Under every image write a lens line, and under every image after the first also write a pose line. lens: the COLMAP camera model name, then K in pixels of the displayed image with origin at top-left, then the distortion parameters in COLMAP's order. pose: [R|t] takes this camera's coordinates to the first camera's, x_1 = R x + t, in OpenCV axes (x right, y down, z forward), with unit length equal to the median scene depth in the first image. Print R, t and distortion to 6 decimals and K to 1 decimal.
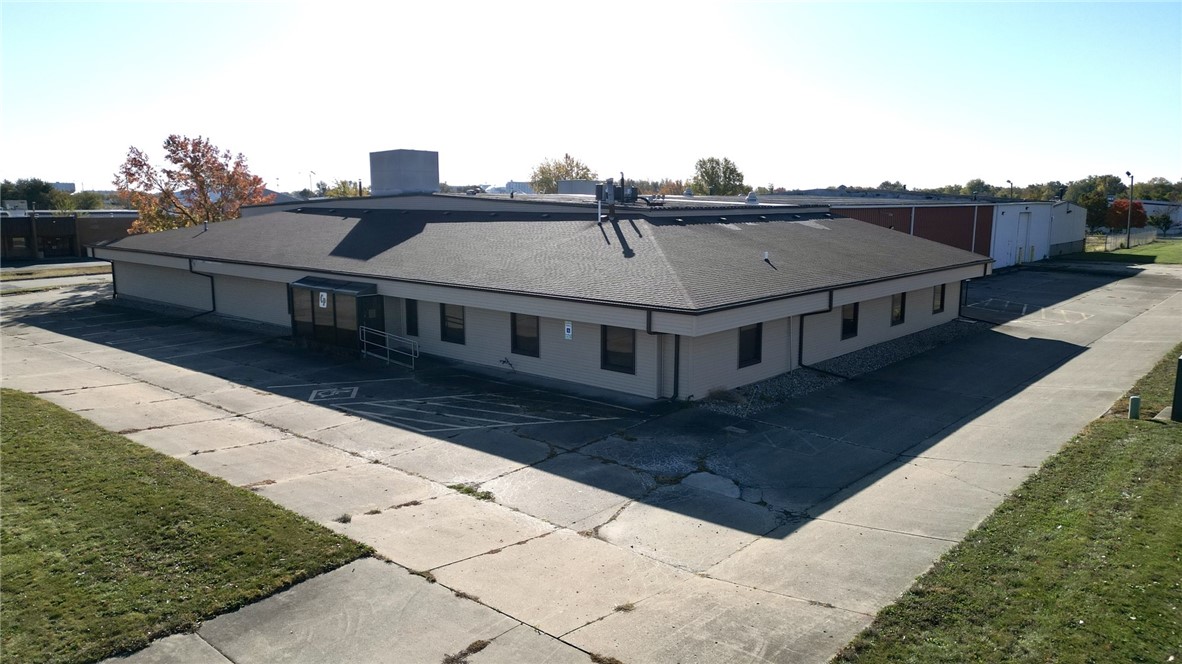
lens RADIAL K [[823.9, 0, 595.8], [0, 823.9, 328.3], [0, 0, 1]] dist [0.080705, -0.074616]
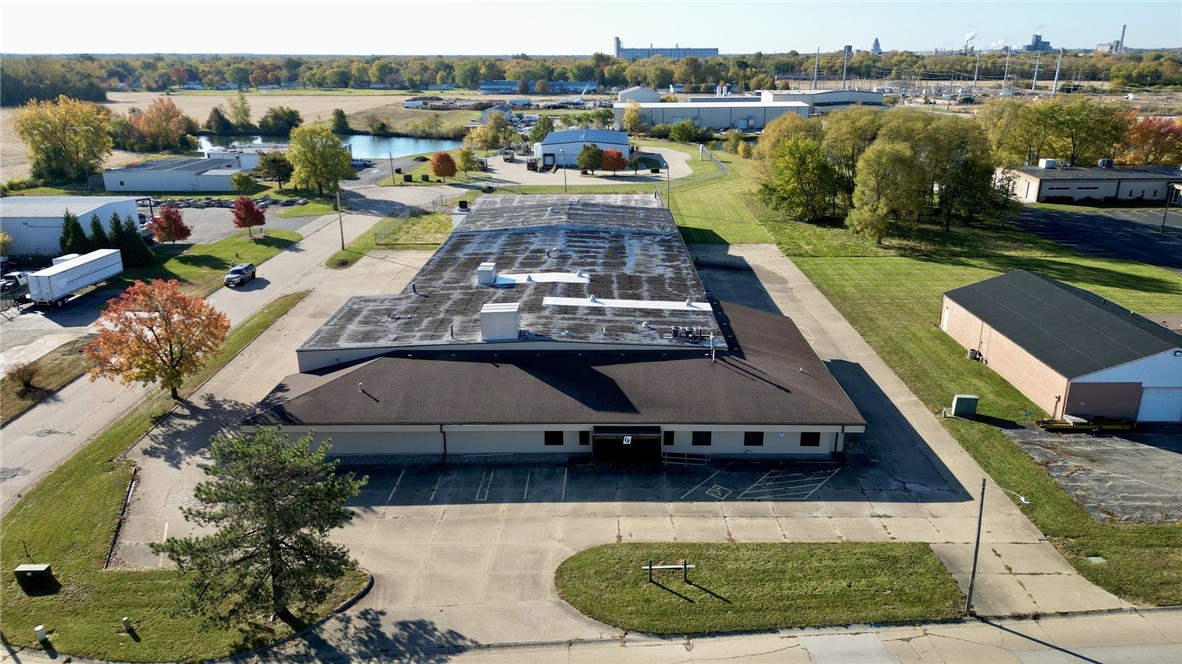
lens RADIAL K [[823.9, 0, 595.8], [0, 823.9, 328.3], [0, 0, 1]] dist [0.080705, -0.074616]
pose [[0.766120, -0.212886, 0.606416, -1.801059], [0.106828, 0.972602, 0.206476, -0.825953], [-0.633758, -0.093404, 0.767872, -0.412709]]
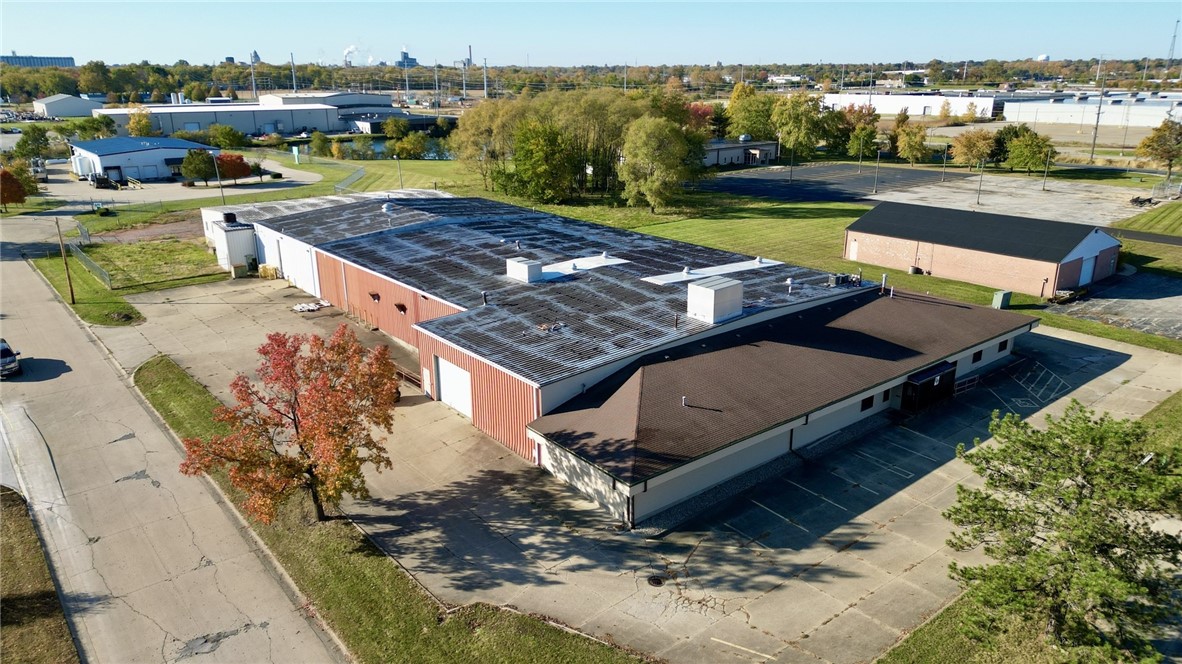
lens RADIAL K [[823.9, 0, 595.8], [0, 823.9, 328.3], [0, 0, 1]] dist [0.080705, -0.074616]
pose [[0.174660, -0.305198, 0.936135, -2.622426], [0.152571, 0.947654, 0.280487, -0.942610], [-0.972736, 0.093837, 0.212082, 1.650095]]
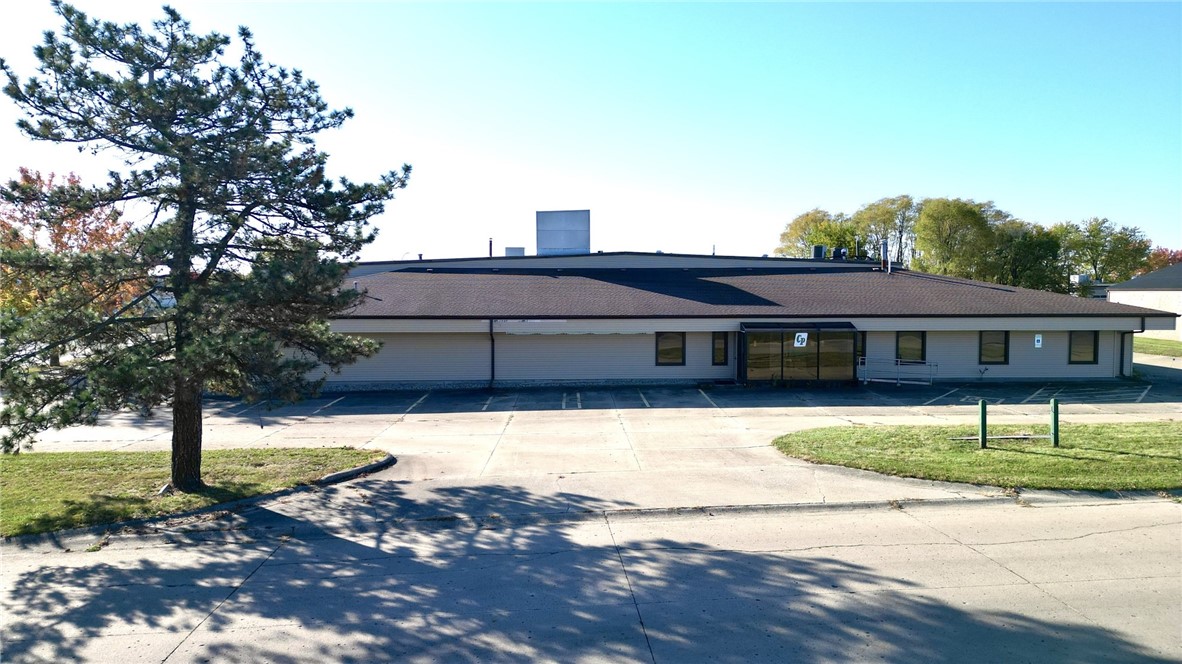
lens RADIAL K [[823.9, 0, 595.8], [0, 823.9, 328.3], [0, 0, 1]] dist [0.080705, -0.074616]
pose [[0.729402, -0.038960, 0.682975, -1.610102], [0.109793, 0.992102, -0.060662, -0.015584], [-0.675217, 0.119233, 0.727918, 0.478573]]
